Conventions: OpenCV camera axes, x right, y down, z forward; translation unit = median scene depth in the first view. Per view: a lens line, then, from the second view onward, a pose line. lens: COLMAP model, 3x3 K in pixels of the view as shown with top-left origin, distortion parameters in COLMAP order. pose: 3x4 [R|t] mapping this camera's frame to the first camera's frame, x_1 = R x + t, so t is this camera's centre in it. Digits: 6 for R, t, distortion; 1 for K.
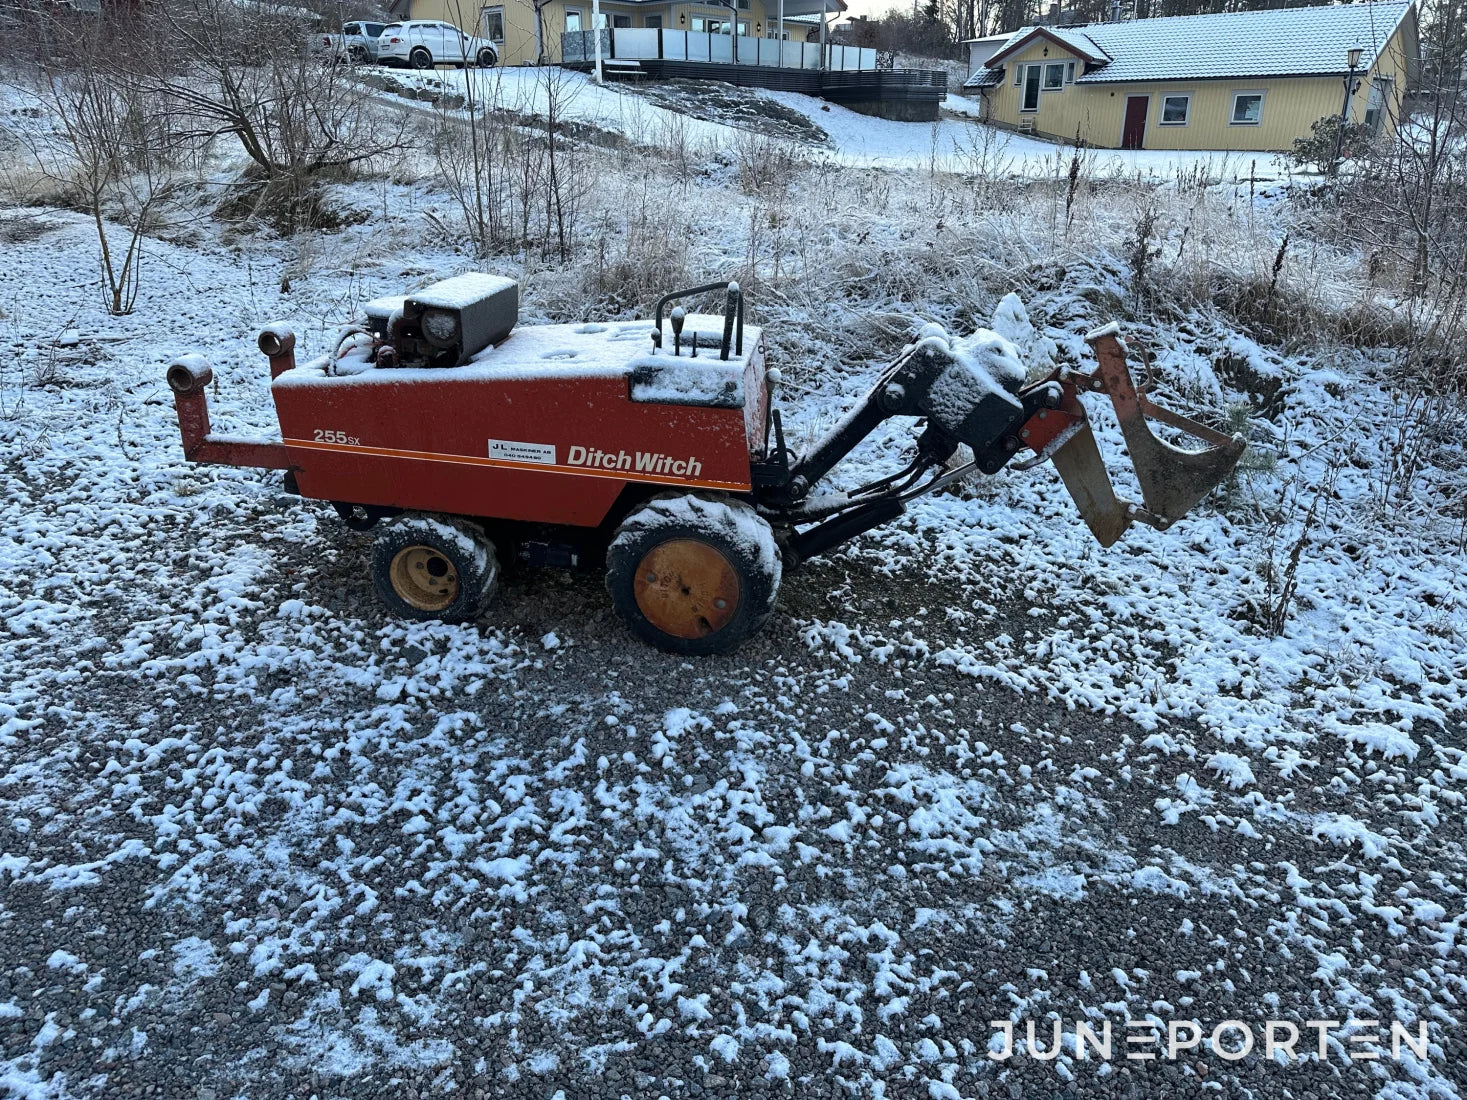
lens RADIAL K [[1018.2, 0, 733.5], [0, 1018.2, 550.0], [0, 0, 1]] dist [0.073131, -0.089055]
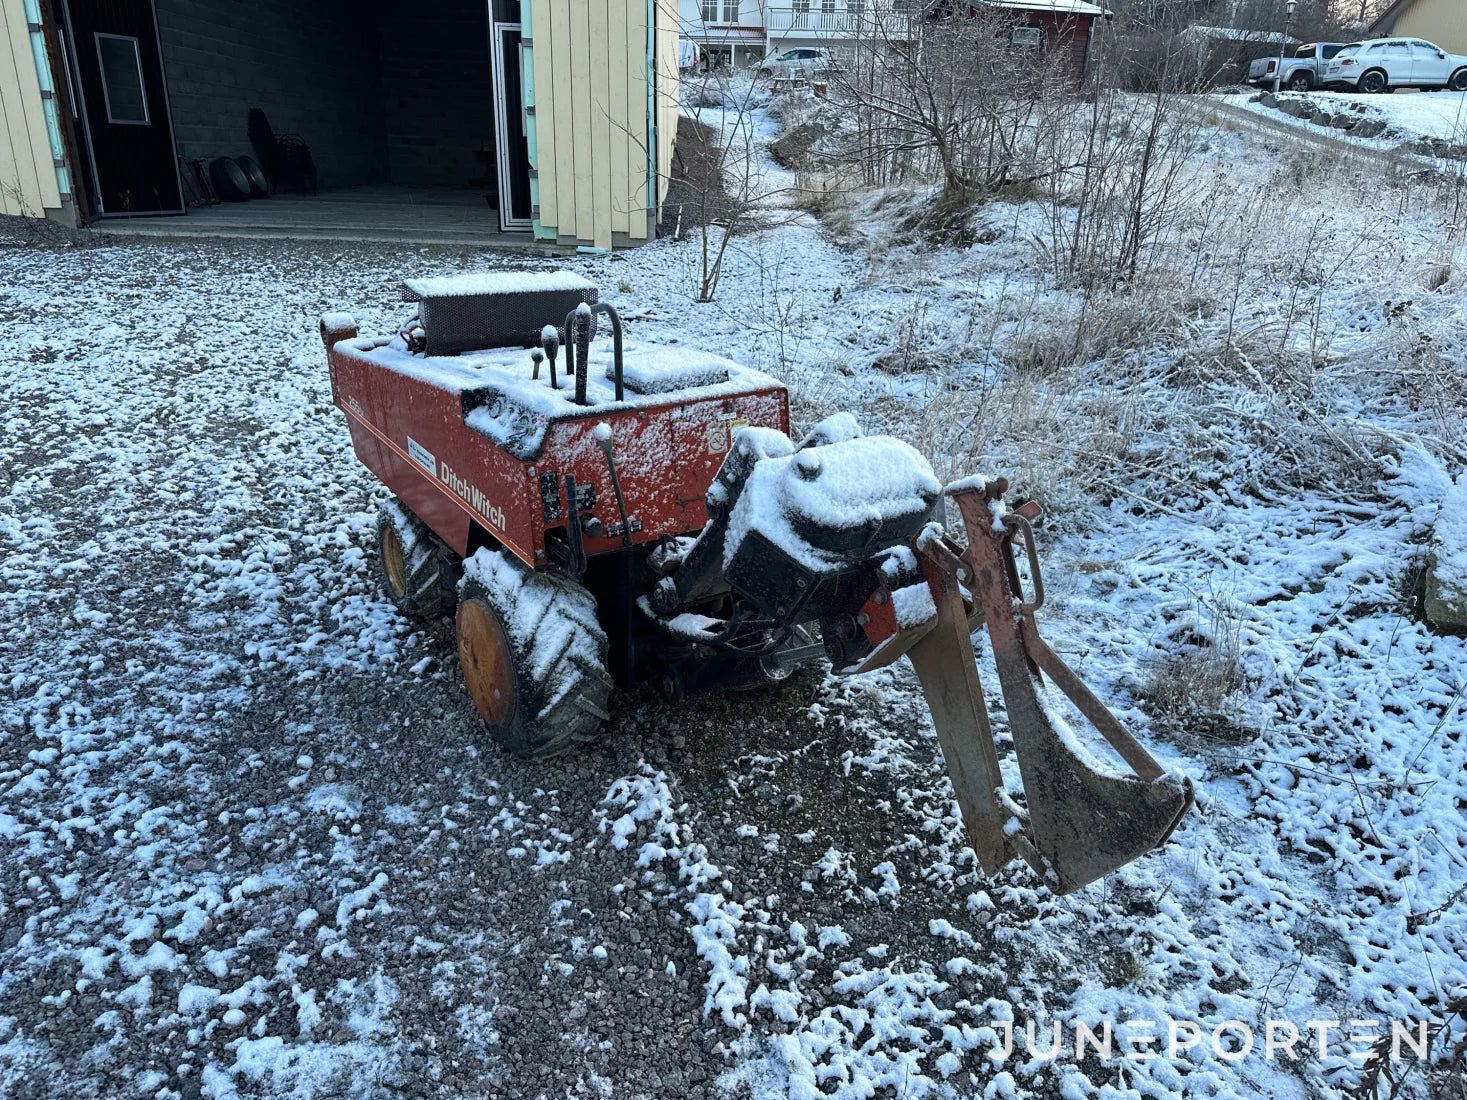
lens RADIAL K [[1051.2, 0, 733.5], [0, 1051.2, 550.0], [0, 0, 1]] dist [0.004937, 0.000518]
pose [[0.671125, 0.278925, -0.686871, 0.638007], [-0.301493, 0.949131, 0.090842, -0.182345], [0.677269, 0.146121, 0.721079, 0.511373]]
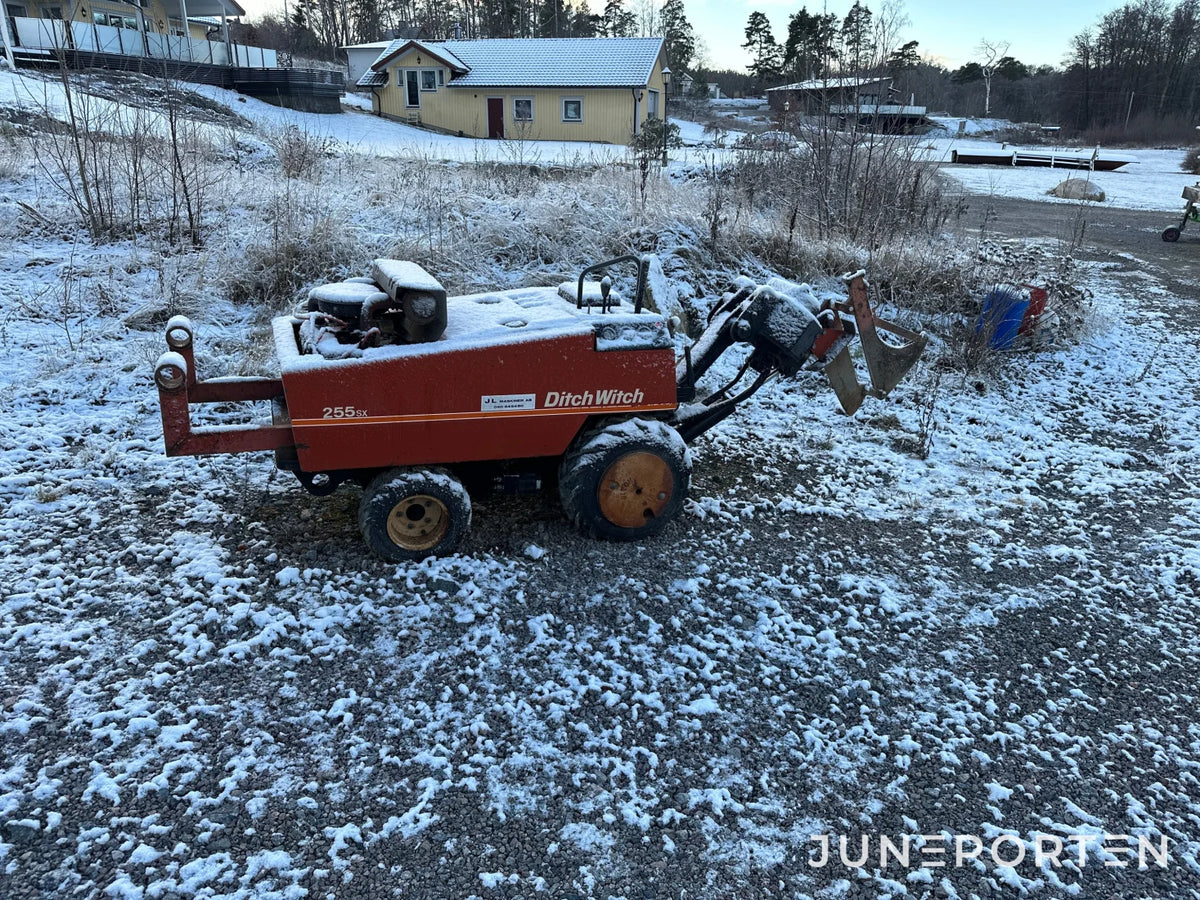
lens RADIAL K [[834.6, 0, 596.7], [0, 834.6, 452.7], [0, 0, 1]] dist [0.077834, -0.098093]
pose [[0.882398, -0.158488, 0.443007, -0.555700], [0.163617, 0.986157, 0.026903, -0.045498], [-0.441138, 0.048744, 0.896114, 0.057492]]
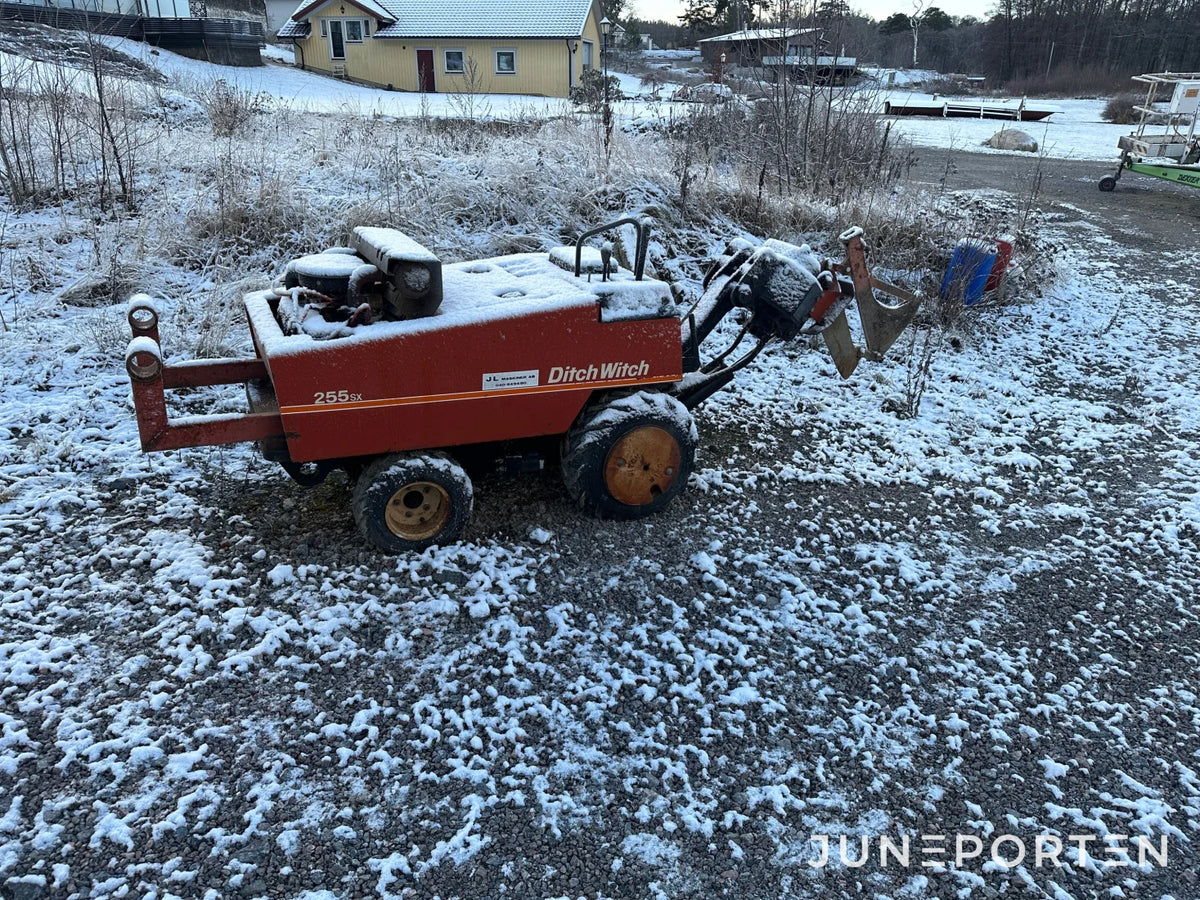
lens RADIAL K [[832.9, 0, 600.0], [0, 832.9, 450.0], [0, 0, 1]] dist [0.073131, -0.089055]
pose [[0.842497, -0.209681, 0.496219, -0.592509], [0.193530, 0.977453, 0.084449, -0.077235], [-0.502738, 0.024885, 0.864081, 0.138021]]
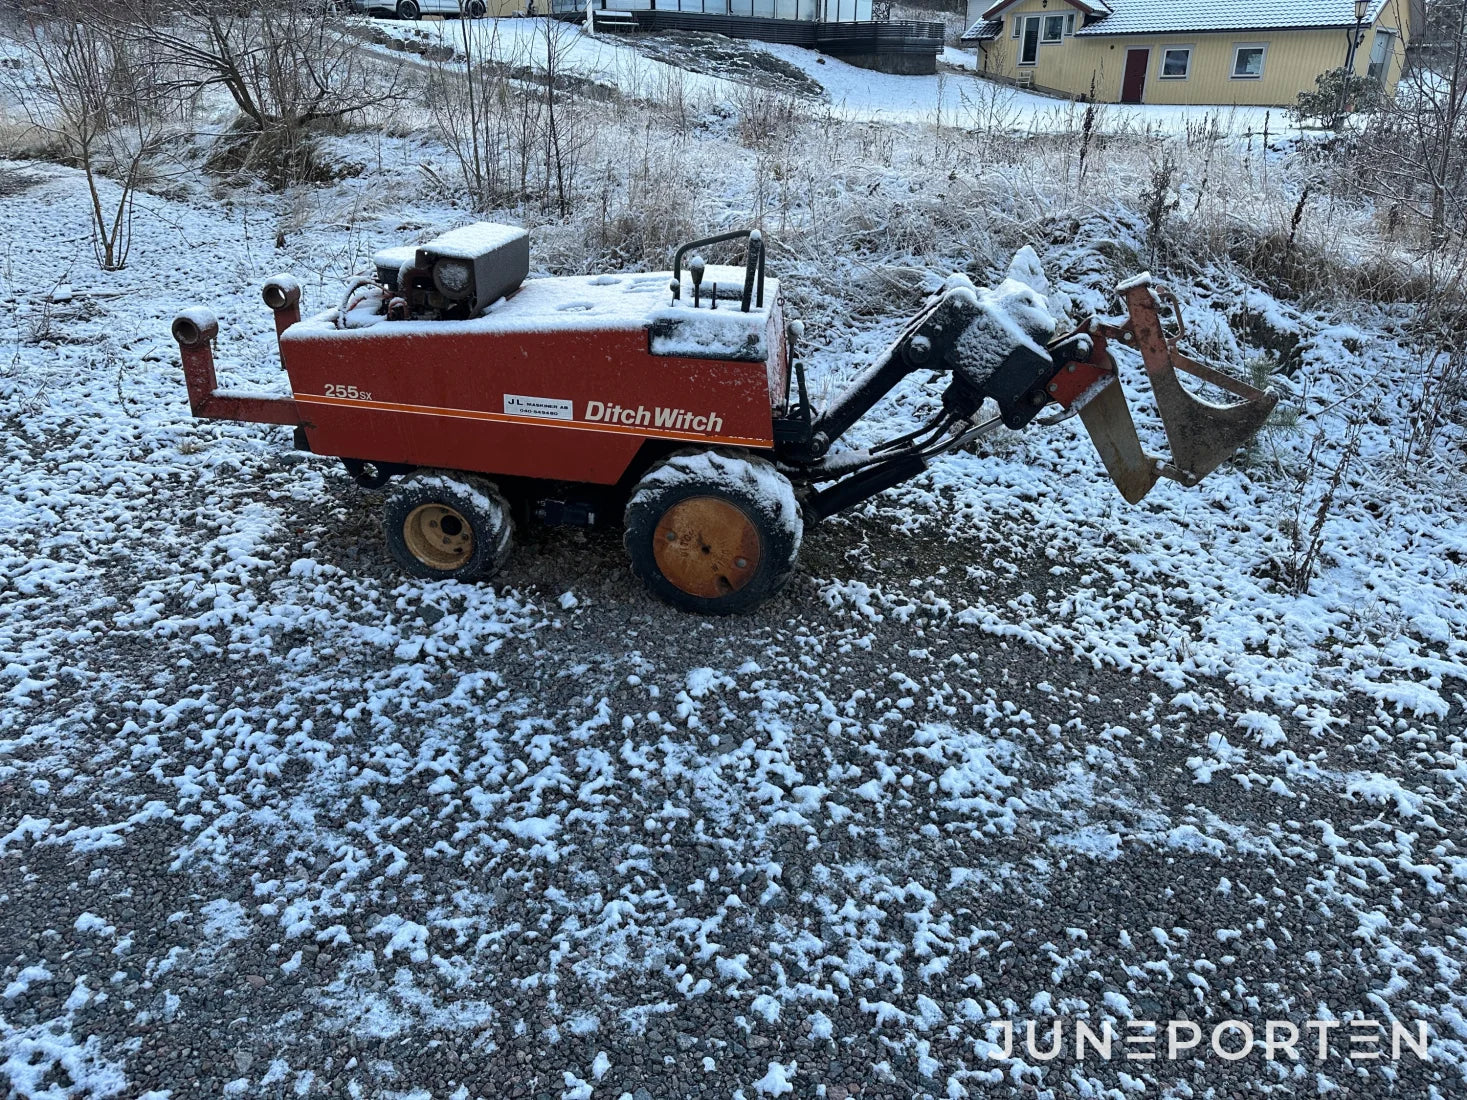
lens RADIAL K [[1015.7, 0, 730.4], [0, 1015.7, 552.1], [0, 0, 1]] dist [0.075829, -0.091218]
pose [[0.999988, -0.001372, 0.004653, -0.027615], [0.001189, 0.999231, 0.039197, 0.004286], [-0.004703, -0.039191, 0.999221, 0.019359]]
